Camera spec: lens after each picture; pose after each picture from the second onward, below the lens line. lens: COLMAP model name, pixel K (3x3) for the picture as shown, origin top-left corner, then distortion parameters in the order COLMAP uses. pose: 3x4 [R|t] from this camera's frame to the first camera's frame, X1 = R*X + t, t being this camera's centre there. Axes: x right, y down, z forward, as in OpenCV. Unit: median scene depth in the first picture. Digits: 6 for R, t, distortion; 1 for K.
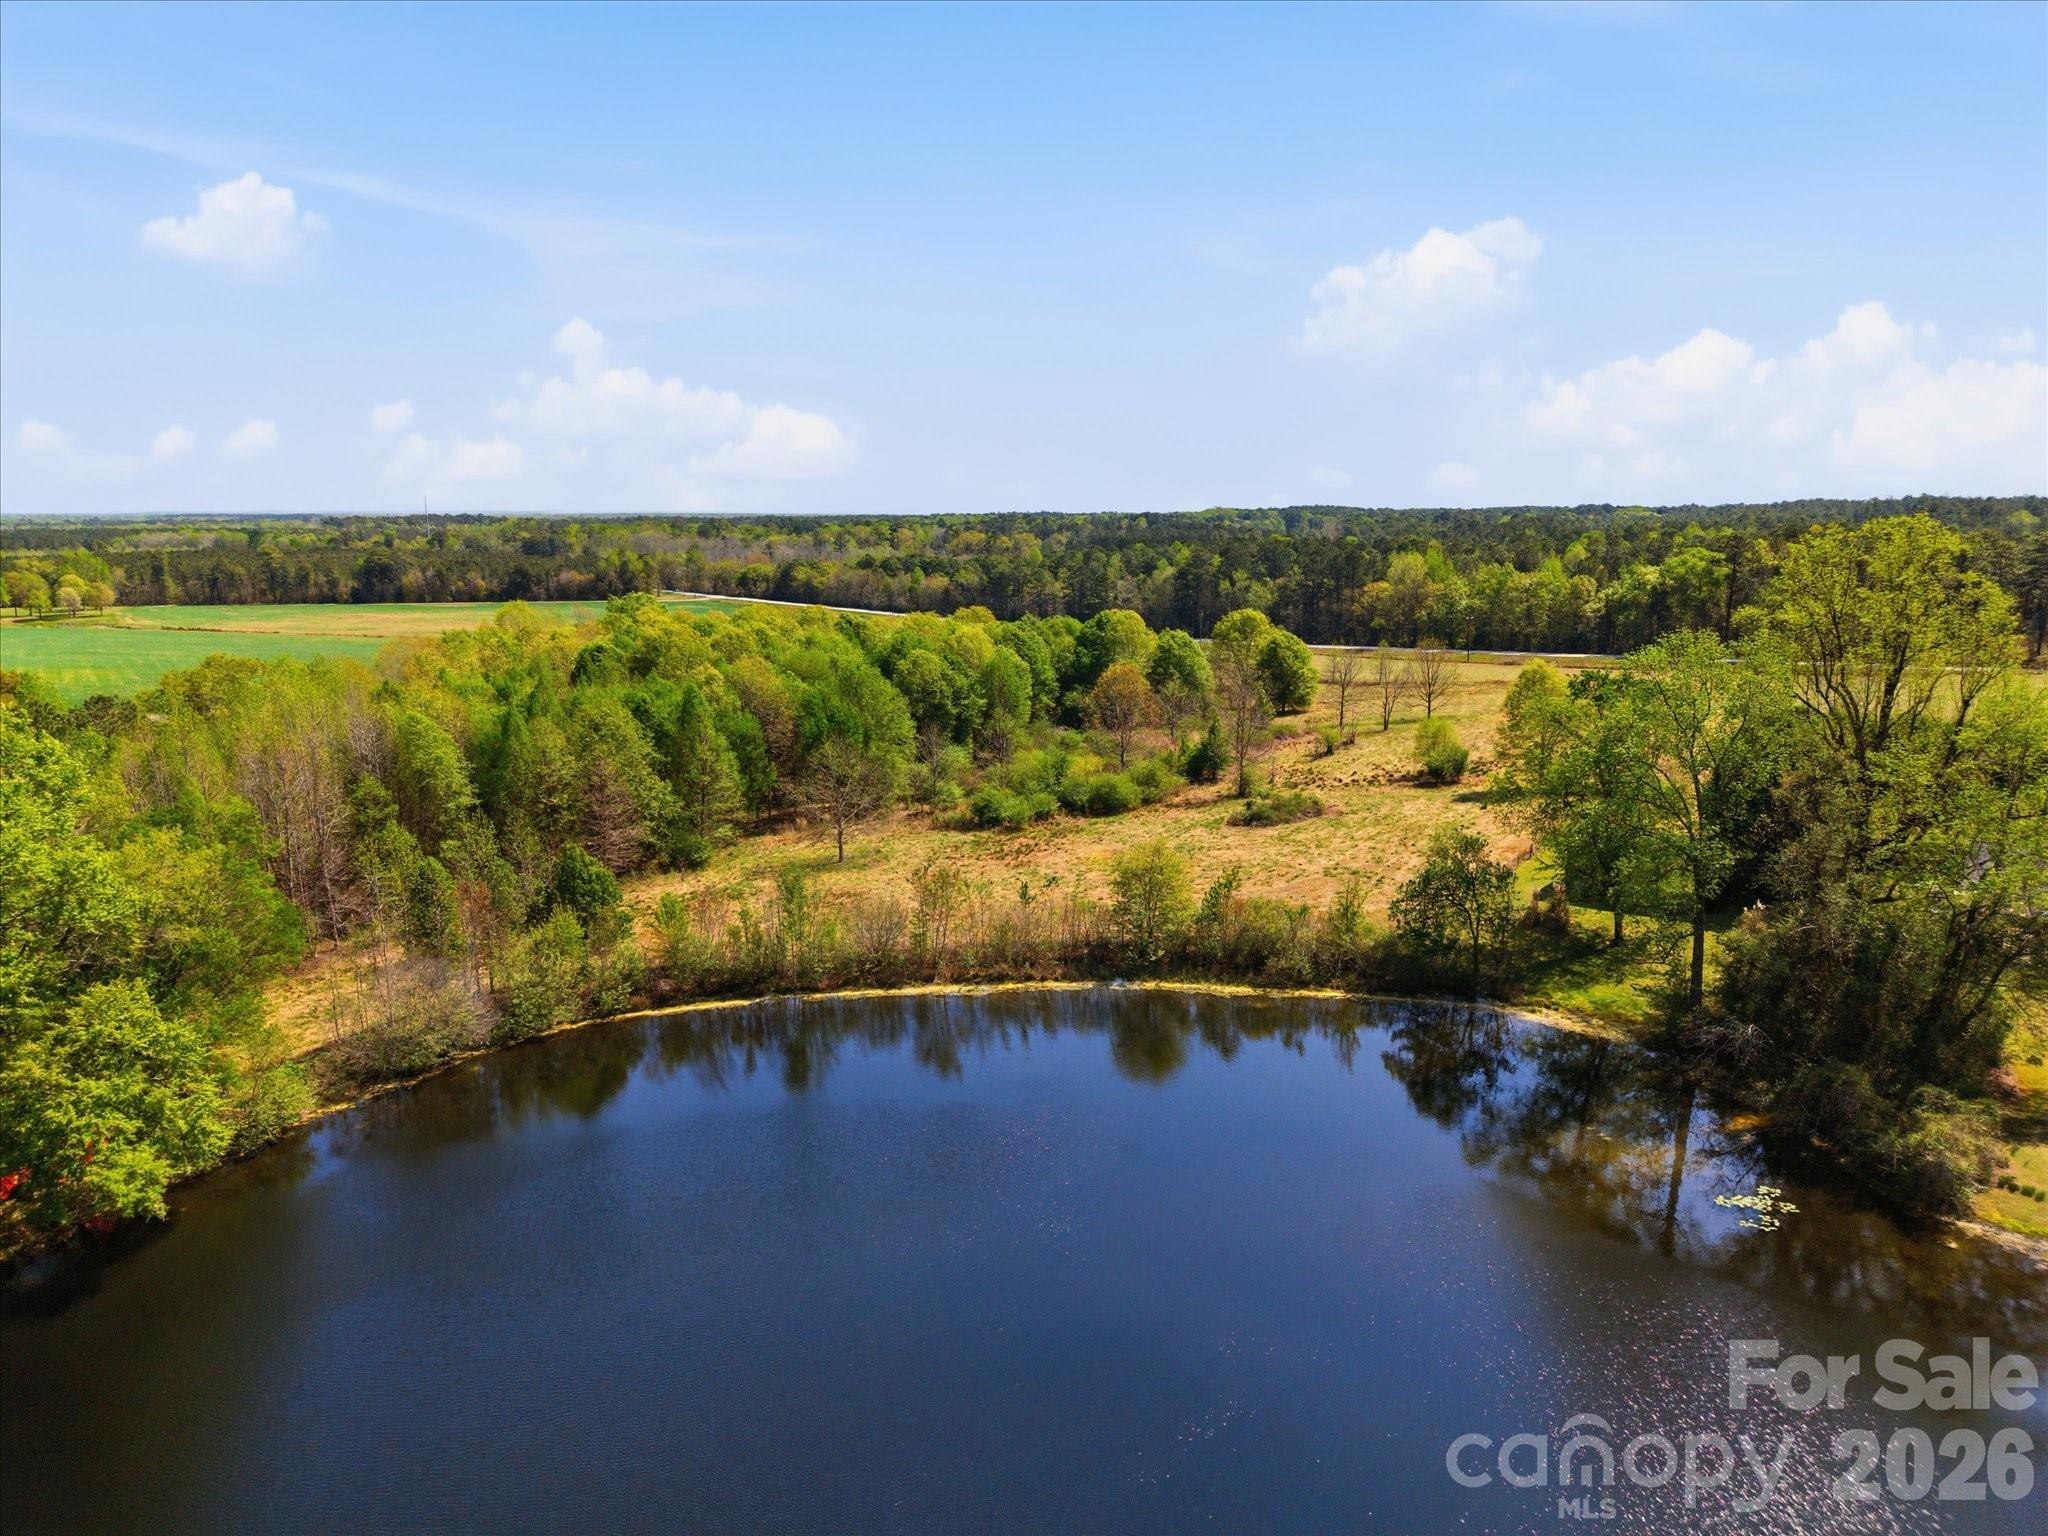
lens RADIAL K [[1361.5, 0, 1016.6], [0, 1361.5, 776.1], [0, 0, 1]] dist [0.054941, -0.067948]
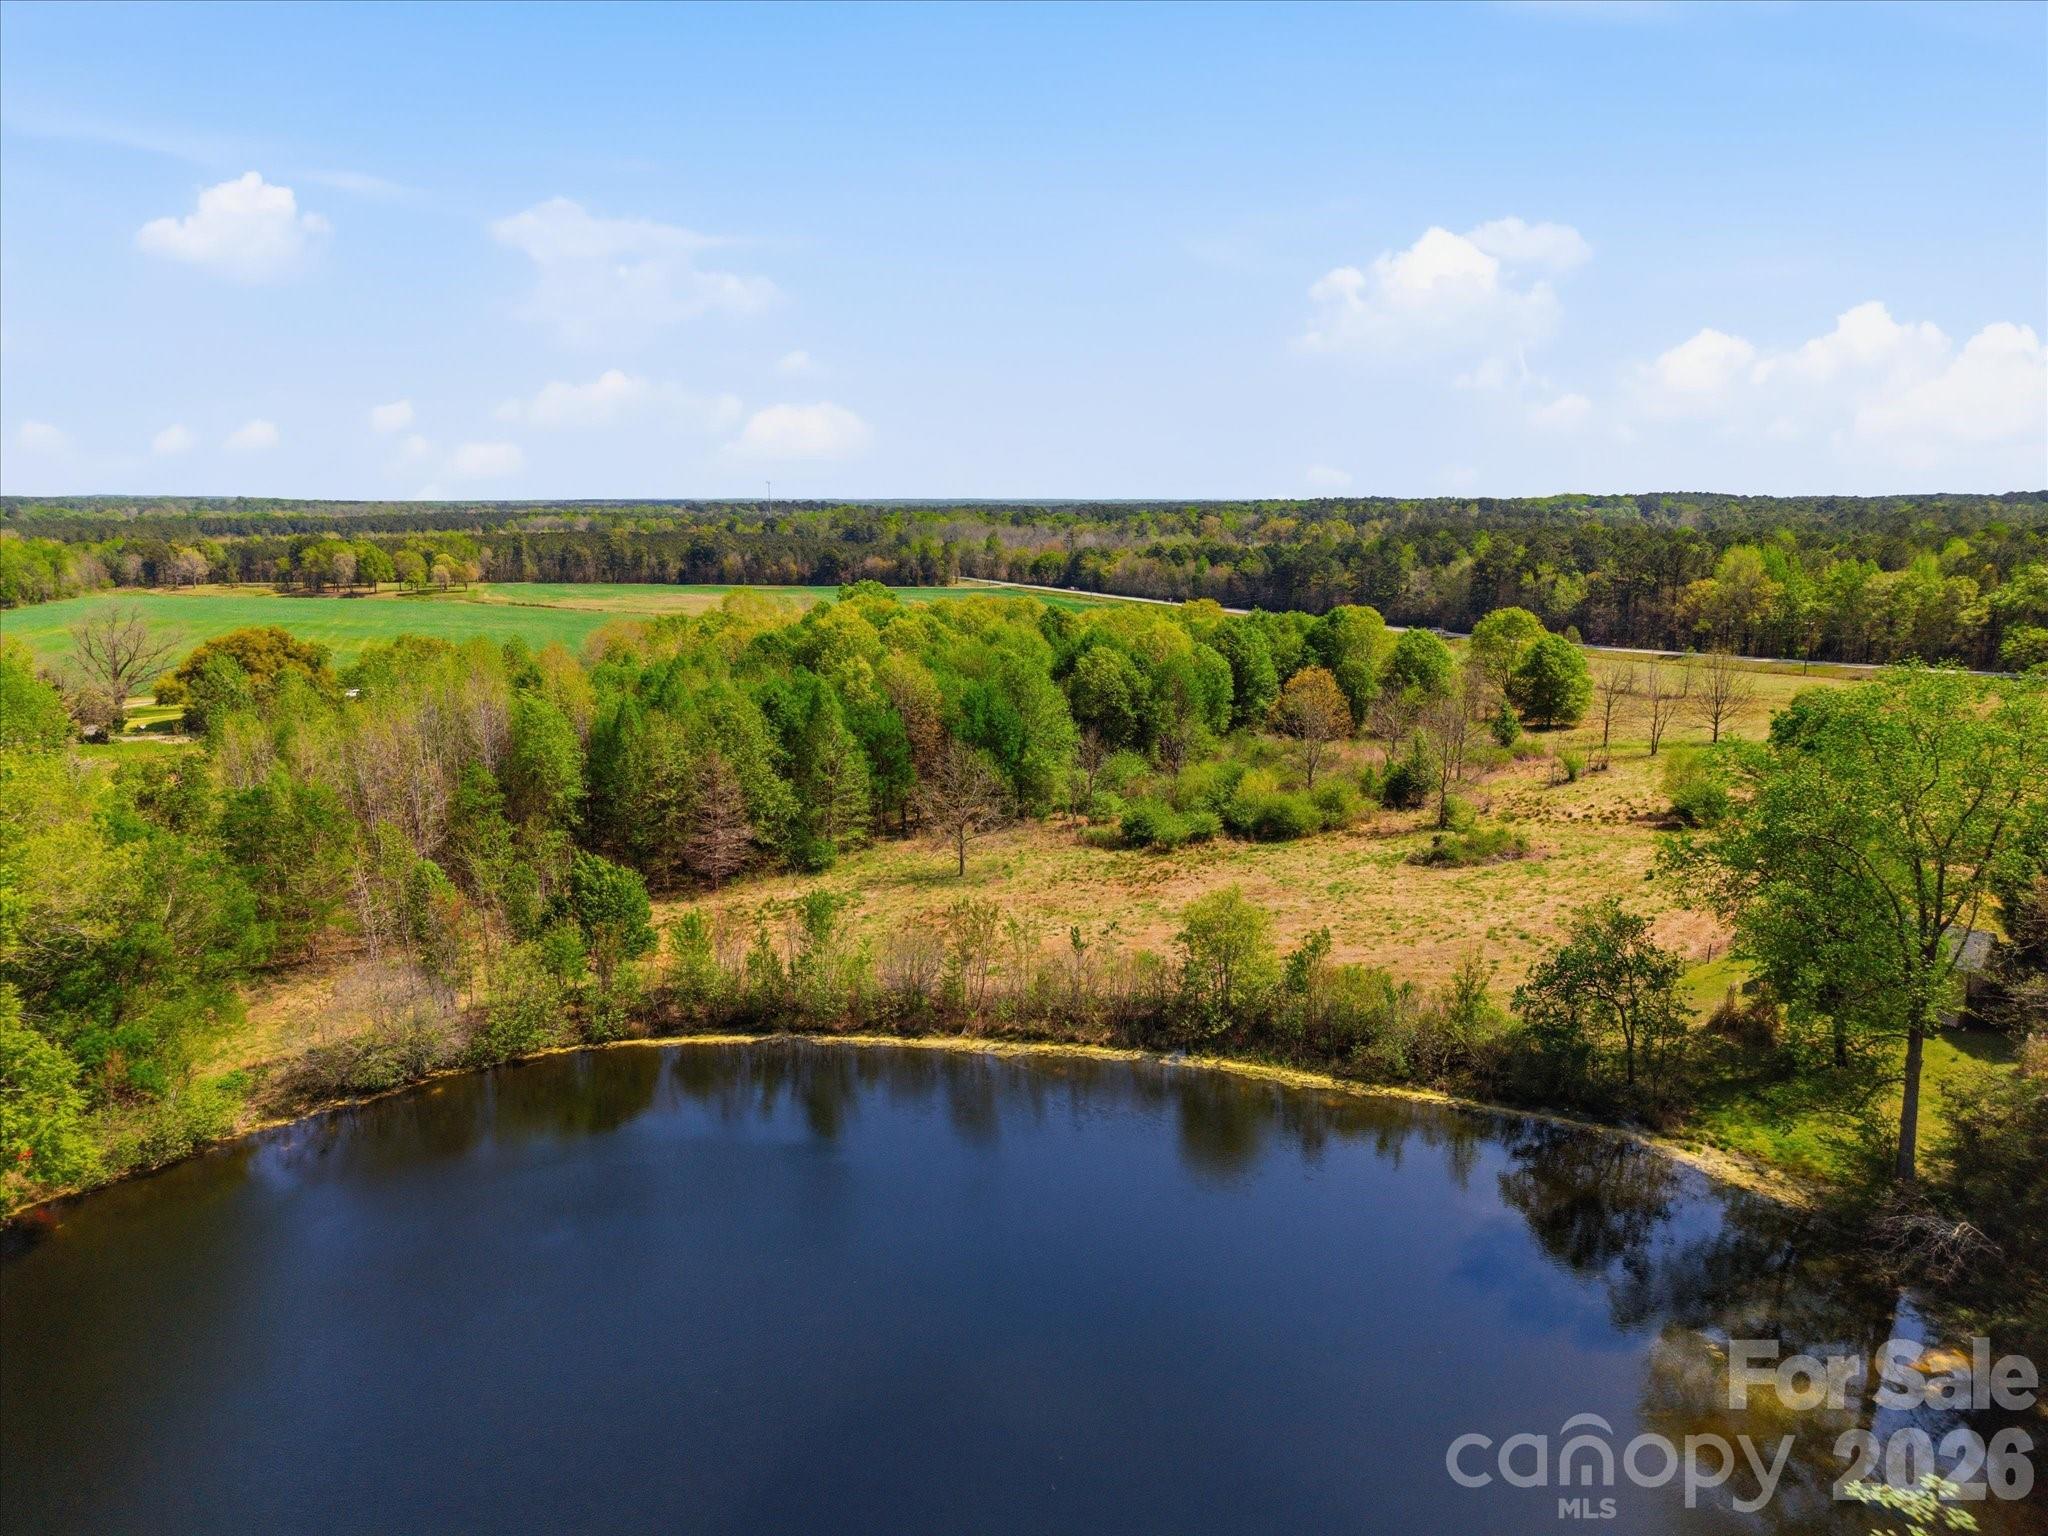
lens RADIAL K [[1368.9, 0, 1017.1], [0, 1368.9, 766.5], [0, 0, 1]] dist [0.023563, -0.016699]
pose [[0.971986, 0.047930, -0.230101, 0.109117], [-0.047481, 0.998844, 0.007490, -0.018721], [0.230194, 0.003645, 0.973138, 0.099594]]
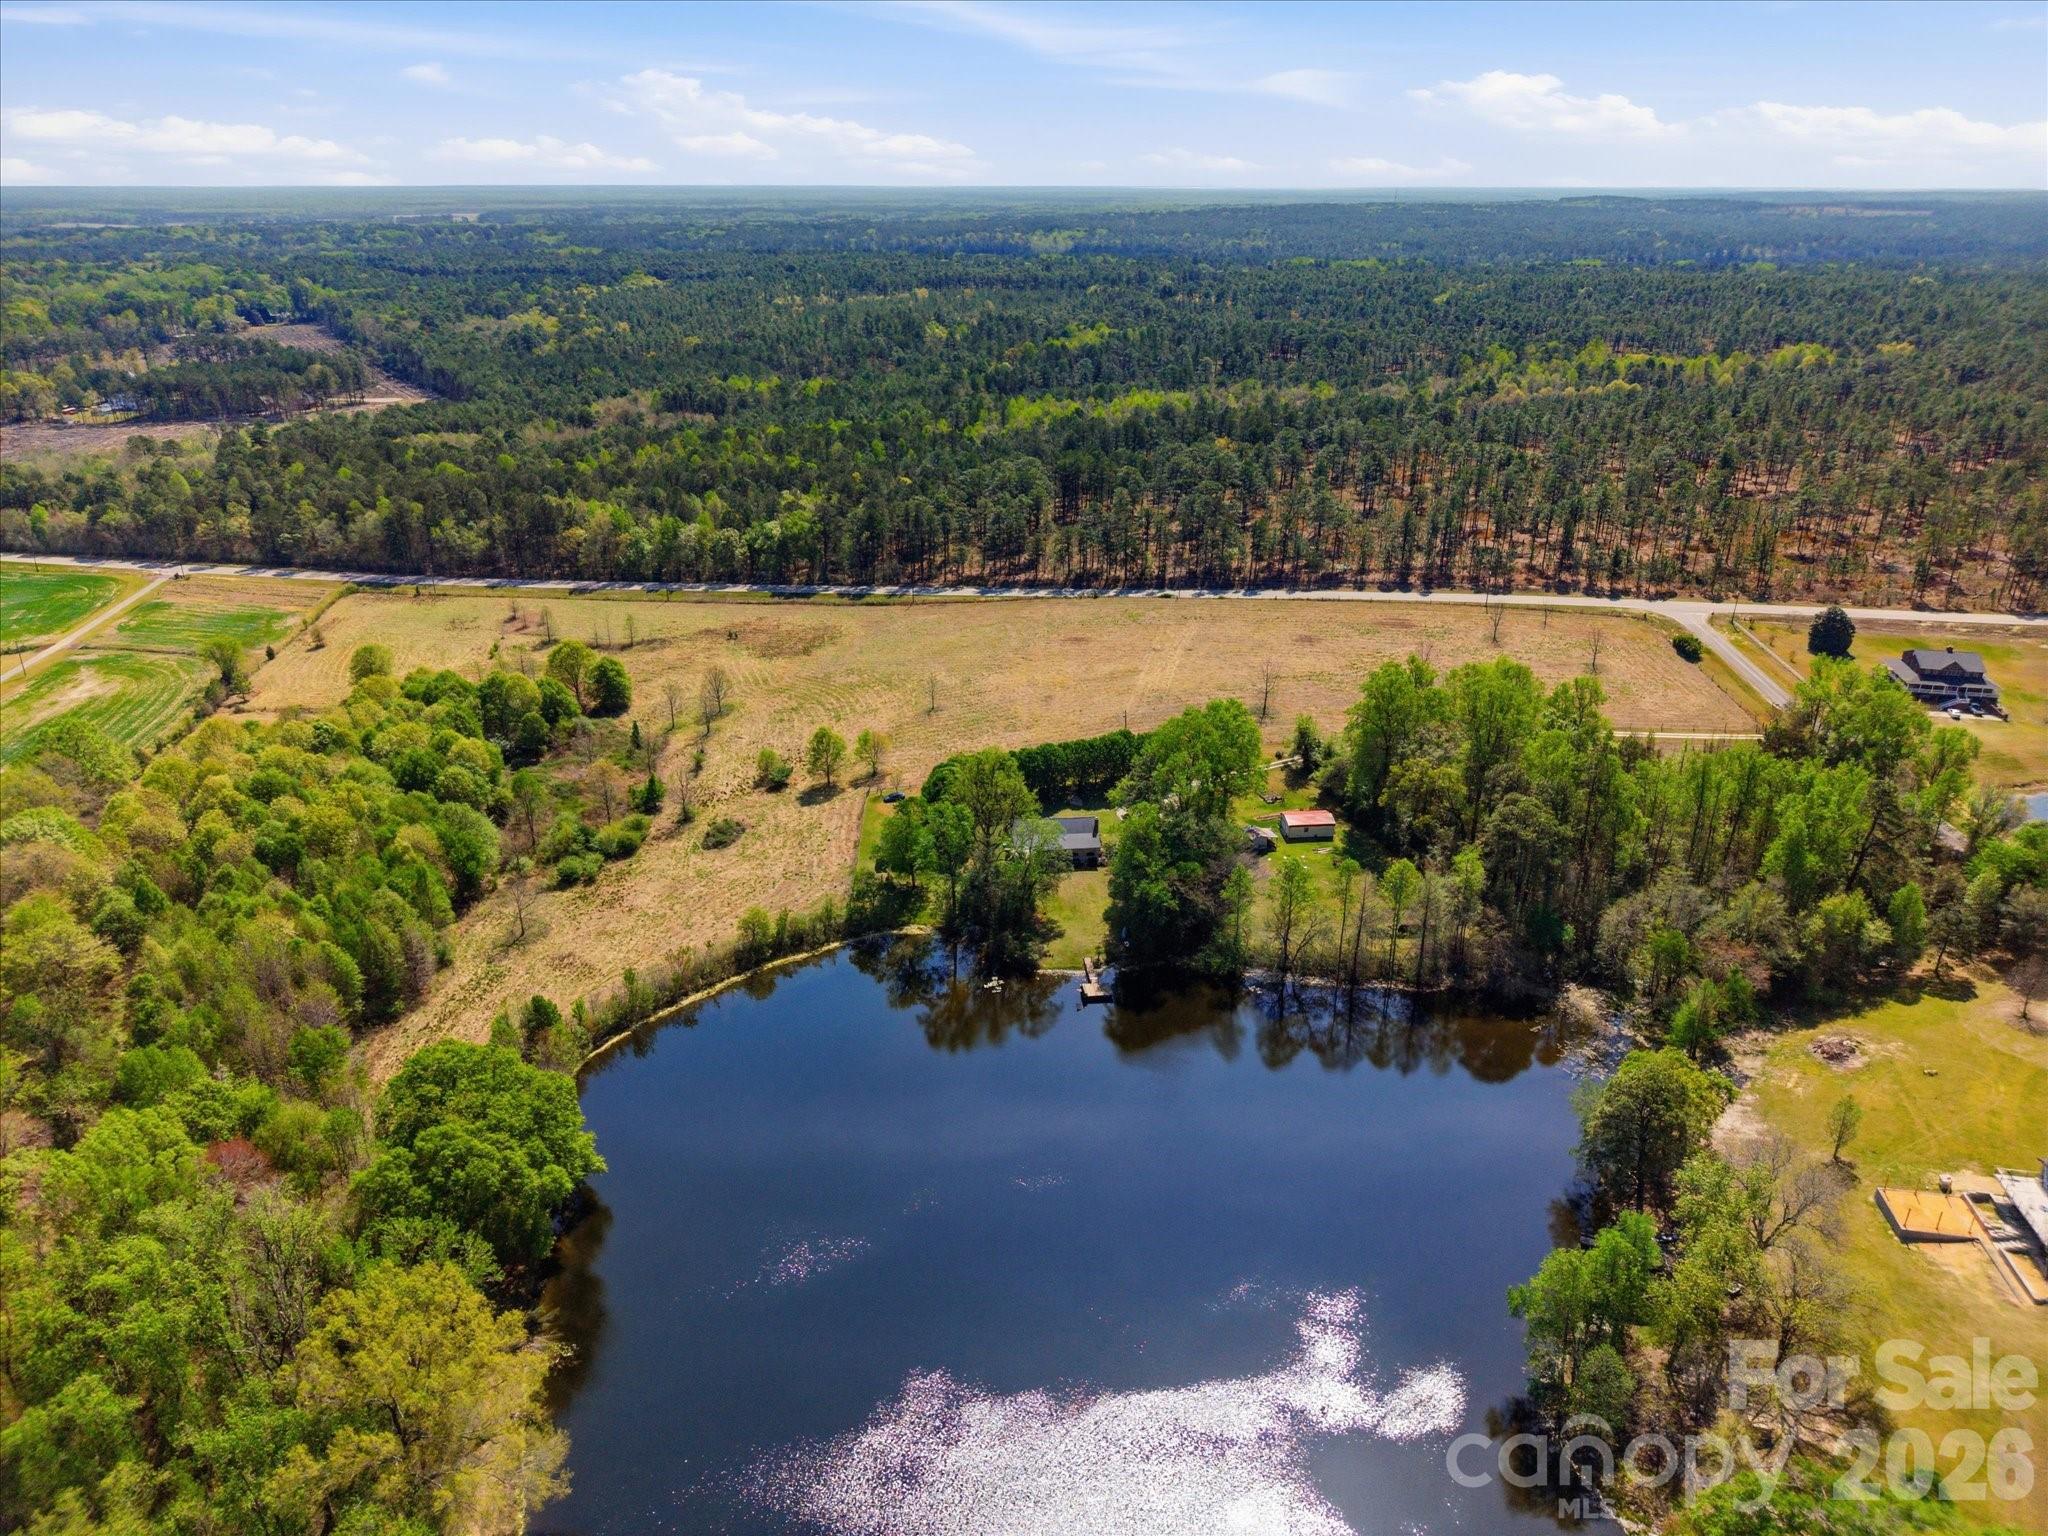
lens RADIAL K [[1368.9, 0, 1017.1], [0, 1368.9, 766.5], [0, 0, 1]] dist [0.023563, -0.016699]
pose [[0.767102, -0.251070, 0.590354, -0.614783], [0.122715, 0.960670, 0.249105, -0.499951], [-0.629678, -0.118644, 0.767743, -0.763832]]
